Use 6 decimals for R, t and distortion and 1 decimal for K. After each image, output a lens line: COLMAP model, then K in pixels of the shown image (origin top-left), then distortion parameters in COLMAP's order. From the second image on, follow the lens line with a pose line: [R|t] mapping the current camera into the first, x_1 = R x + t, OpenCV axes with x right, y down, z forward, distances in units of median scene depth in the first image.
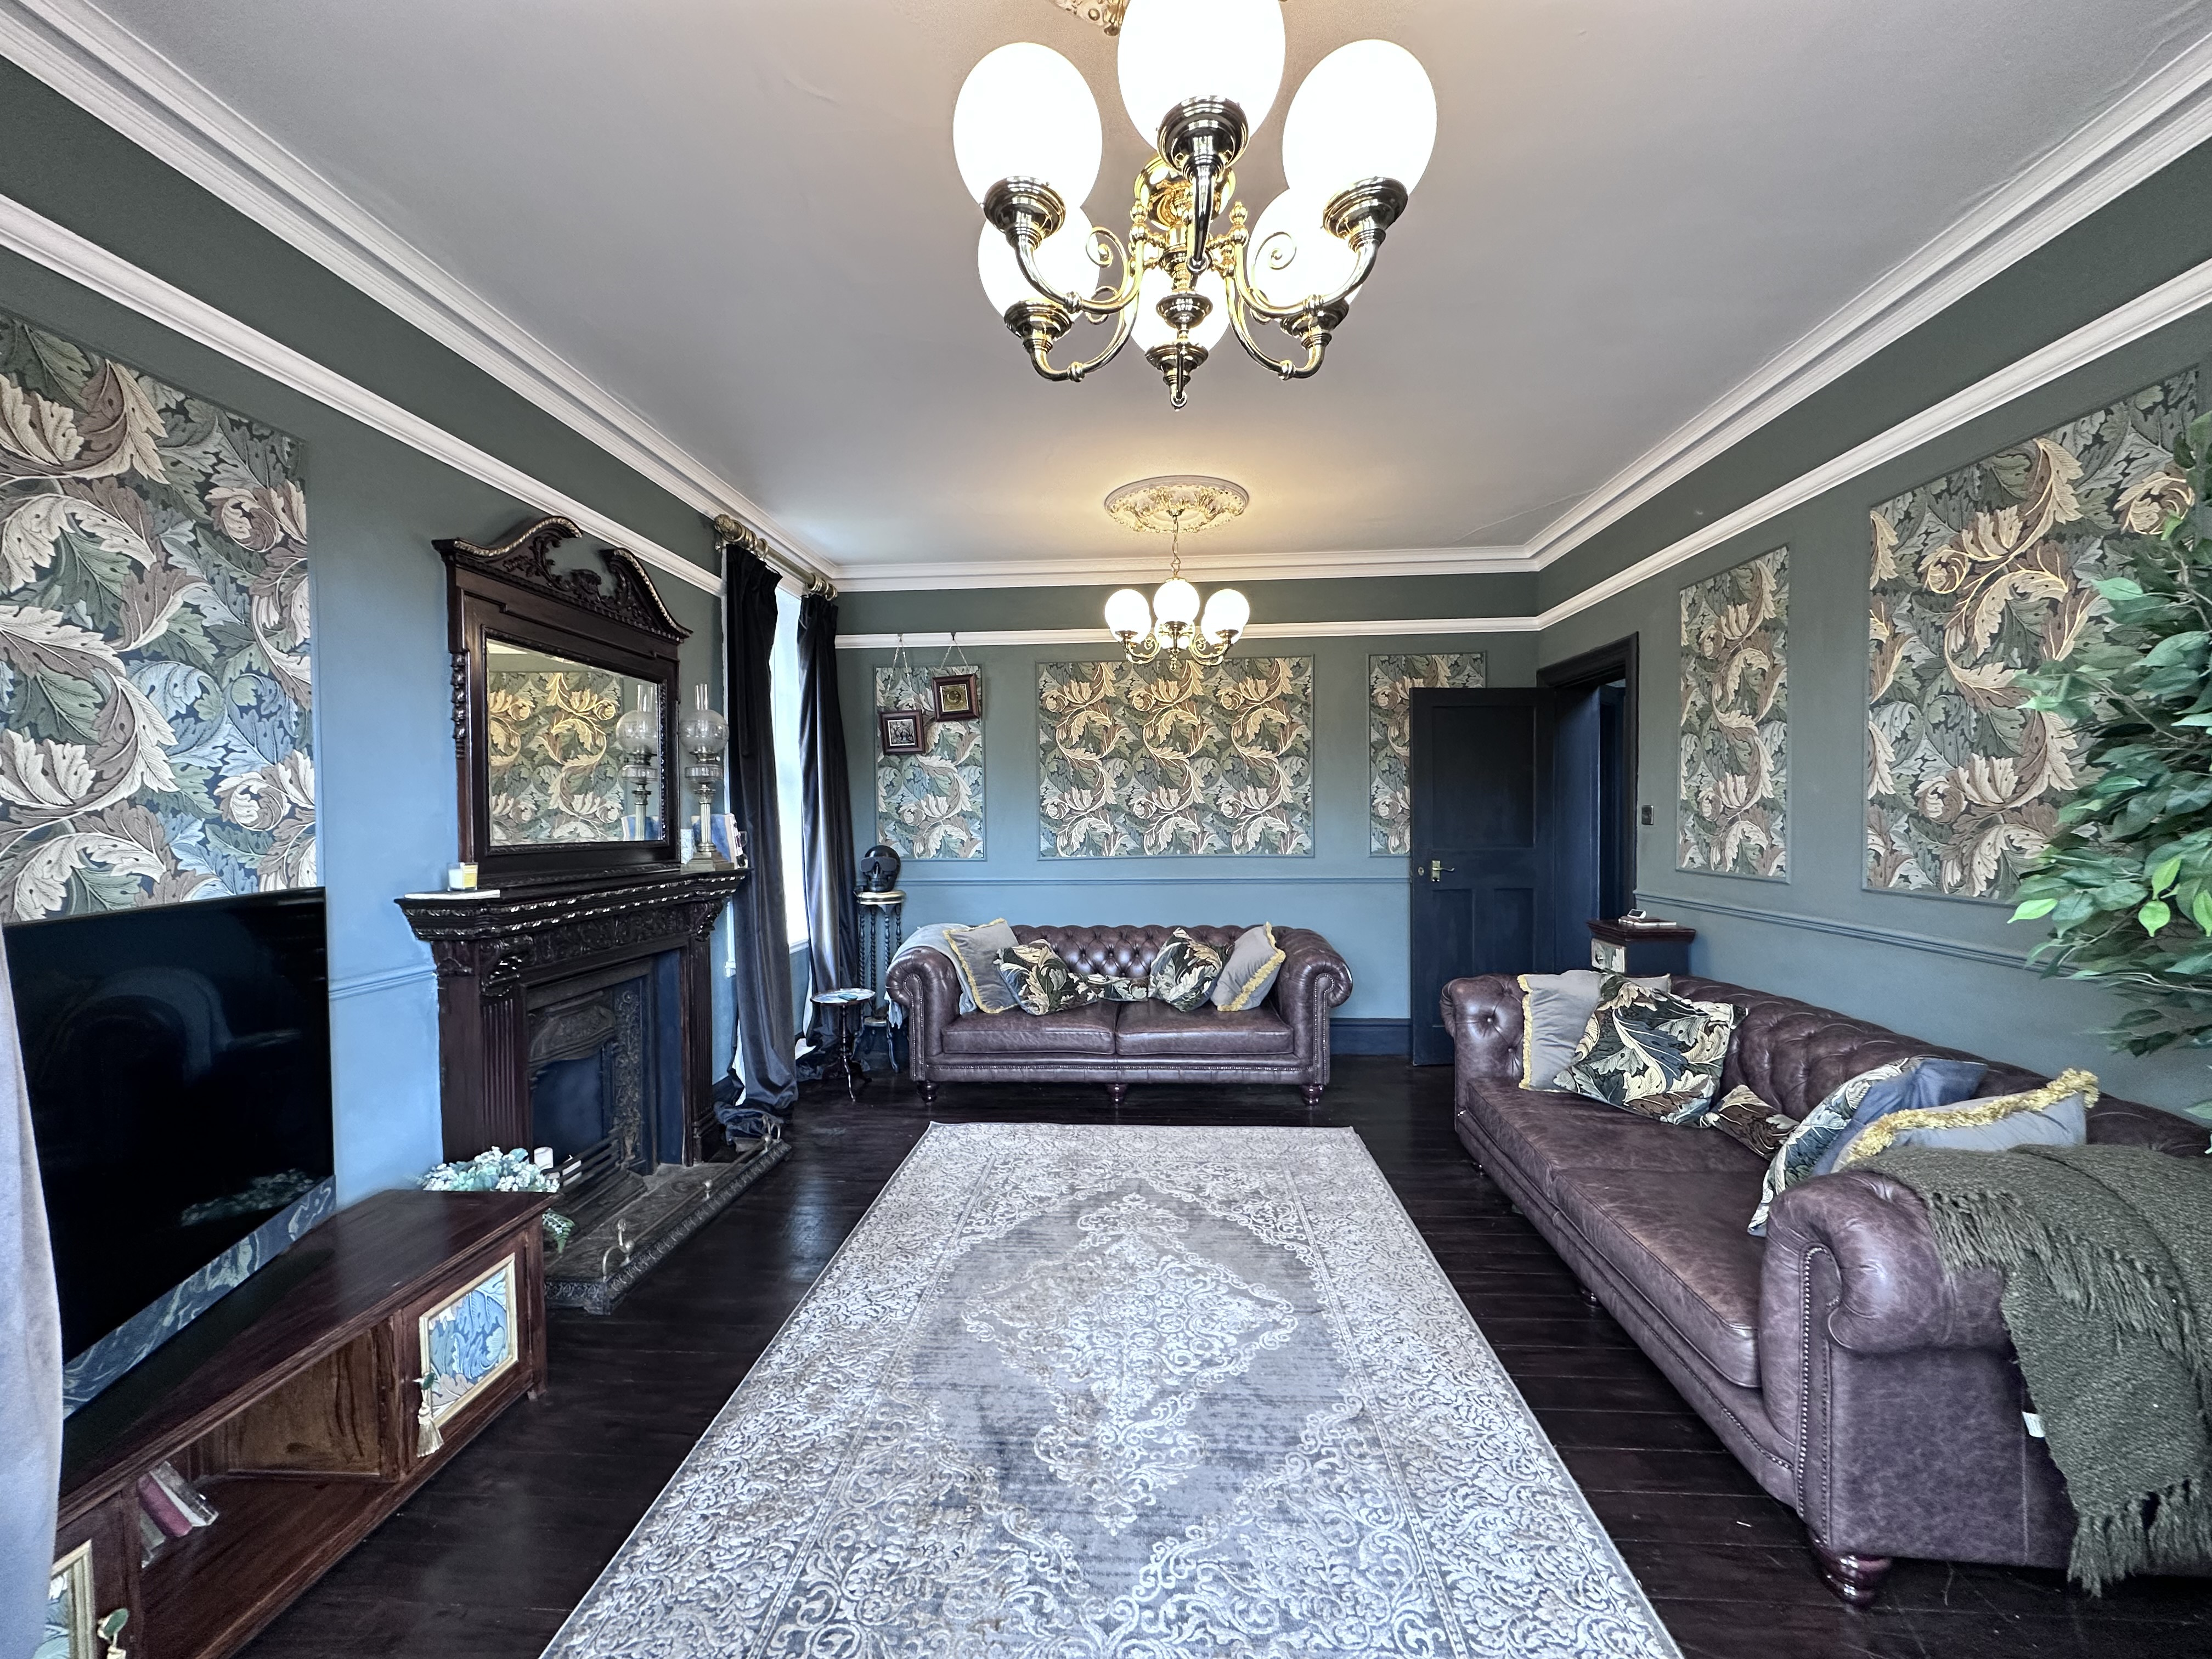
lens RADIAL K [[877.9, 0, 1108.1], [0, 877.9, 830.3], [0, 0, 1]] dist [0.002675, 0.000099]
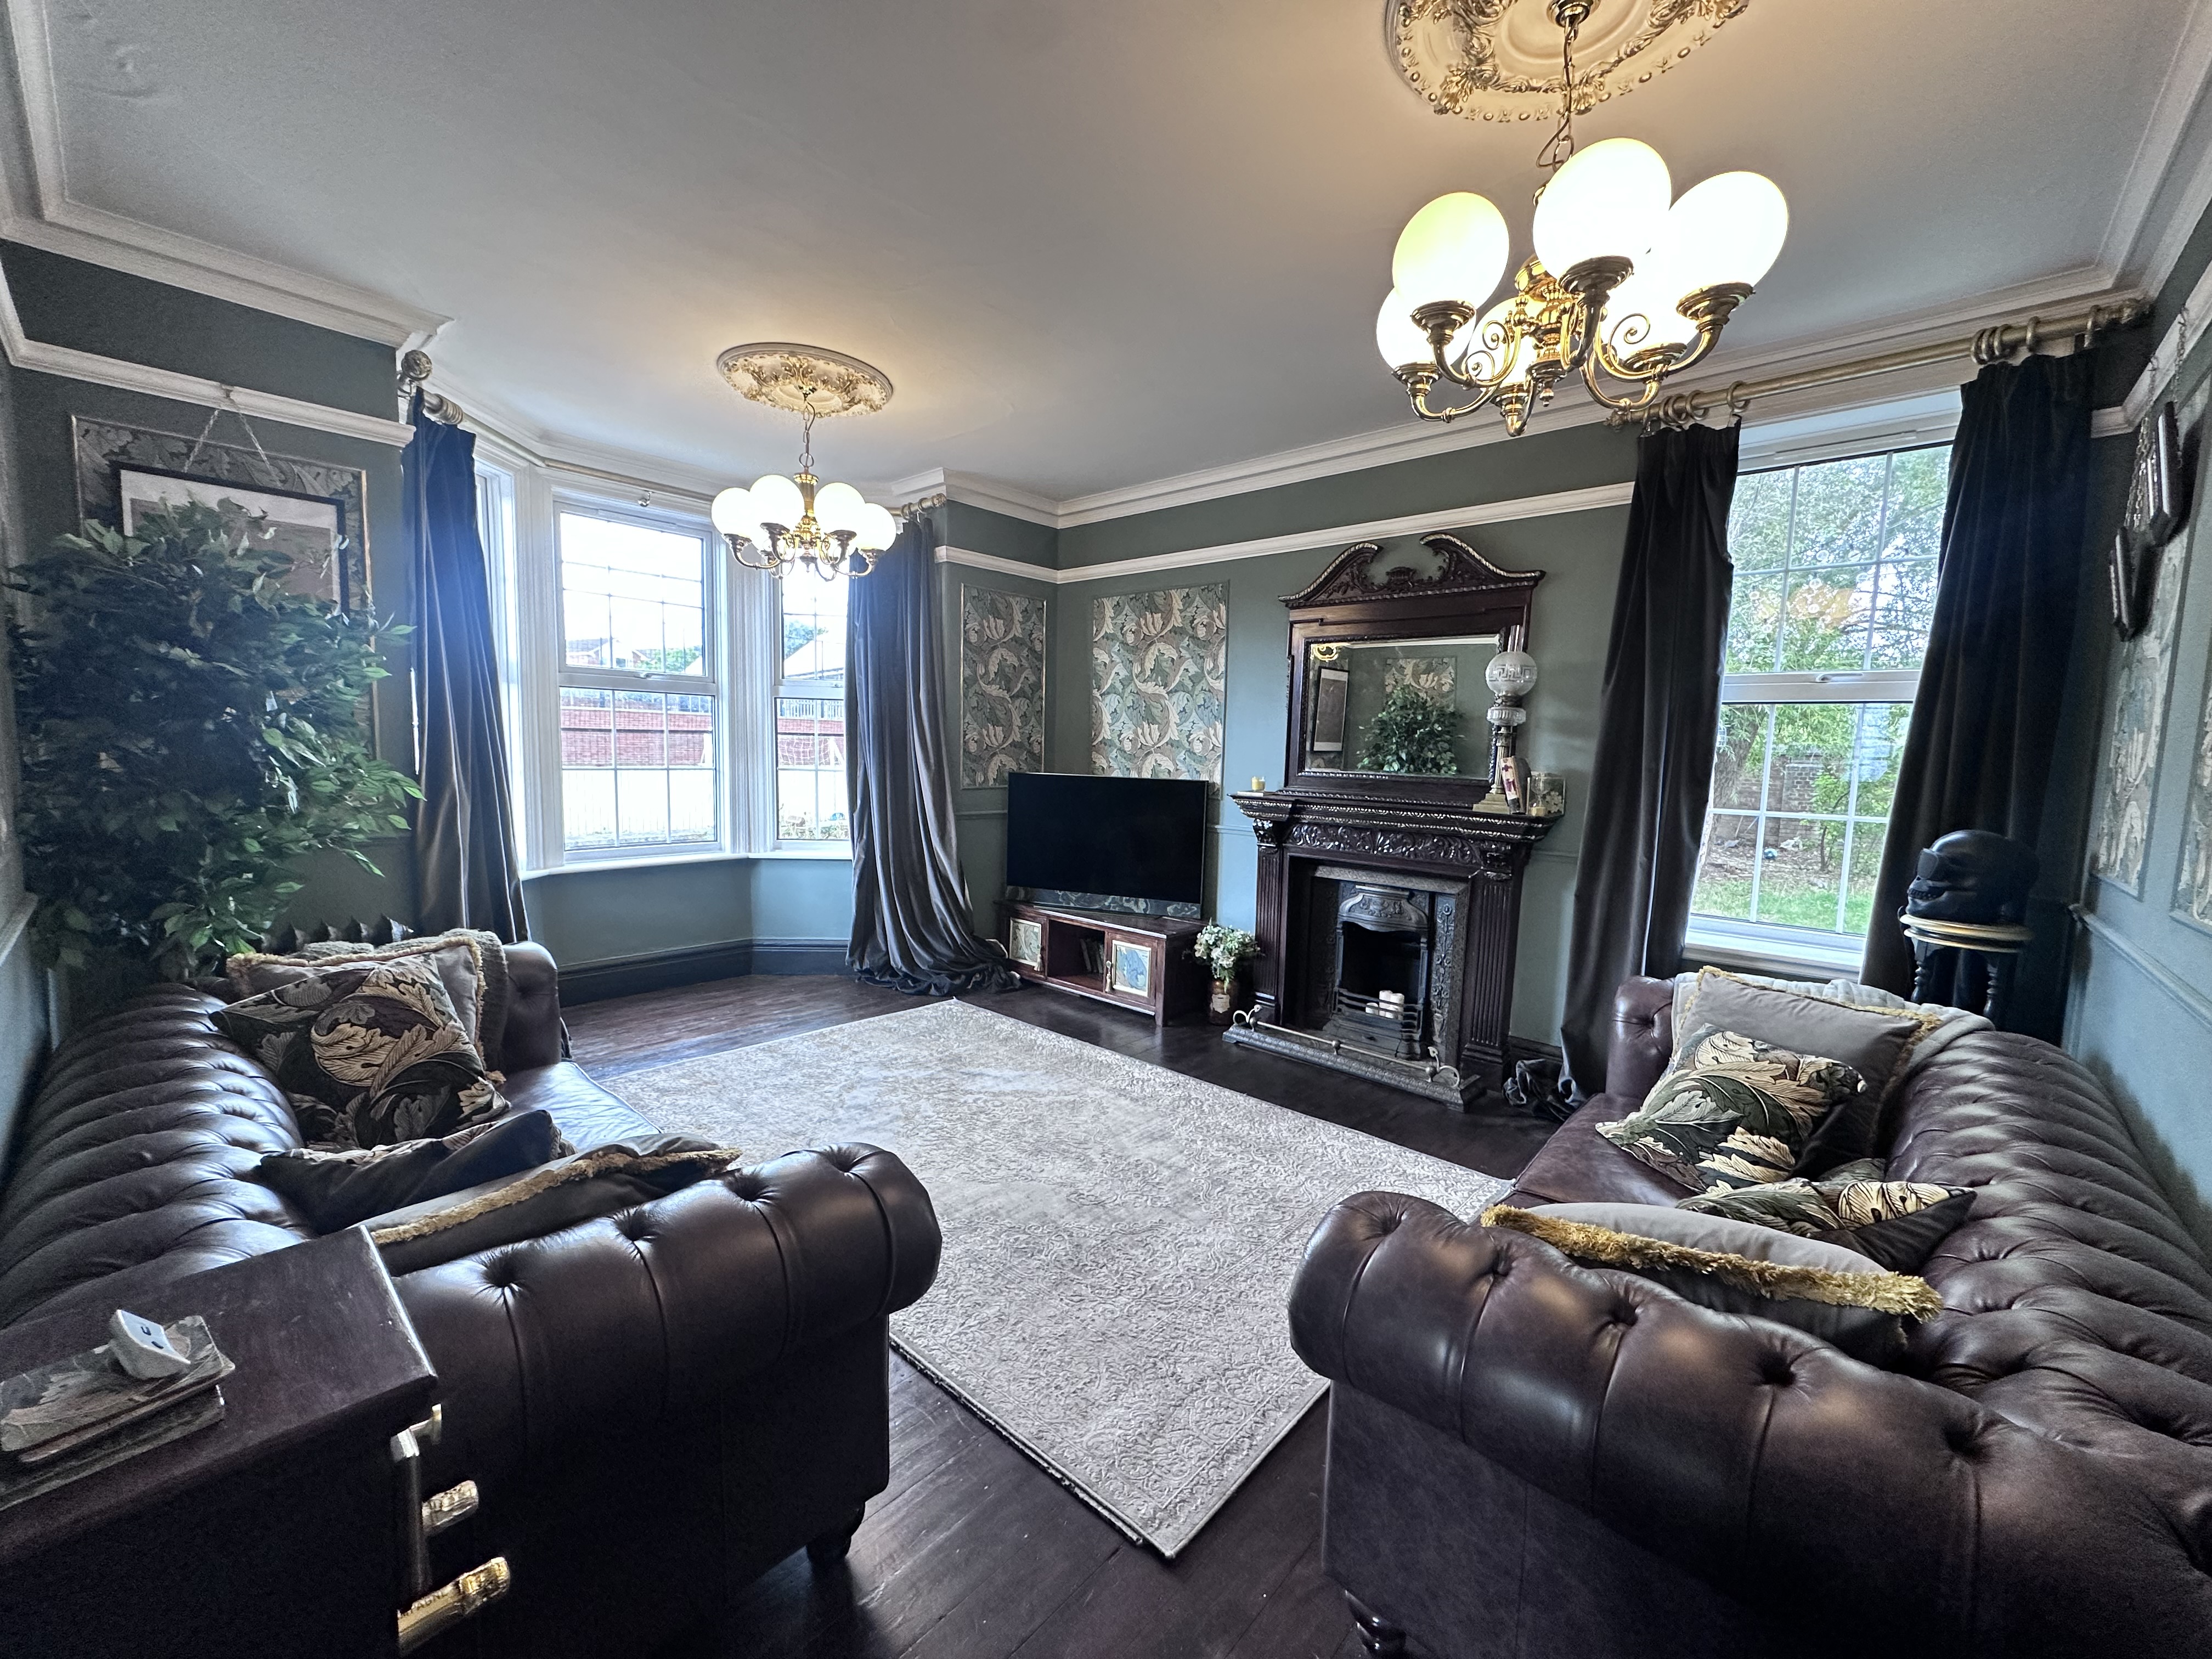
lens RADIAL K [[877.9, 0, 1109.6], [0, 877.9, 836.5], [0, 0, 1]] dist [0.002675, 0.000099]
pose [[-0.623641, 0.067256, -0.778812, 1.133884], [-0.040697, 0.992148, 0.118267, -0.055134], [0.780650, 0.105451, -0.616007, 2.373523]]
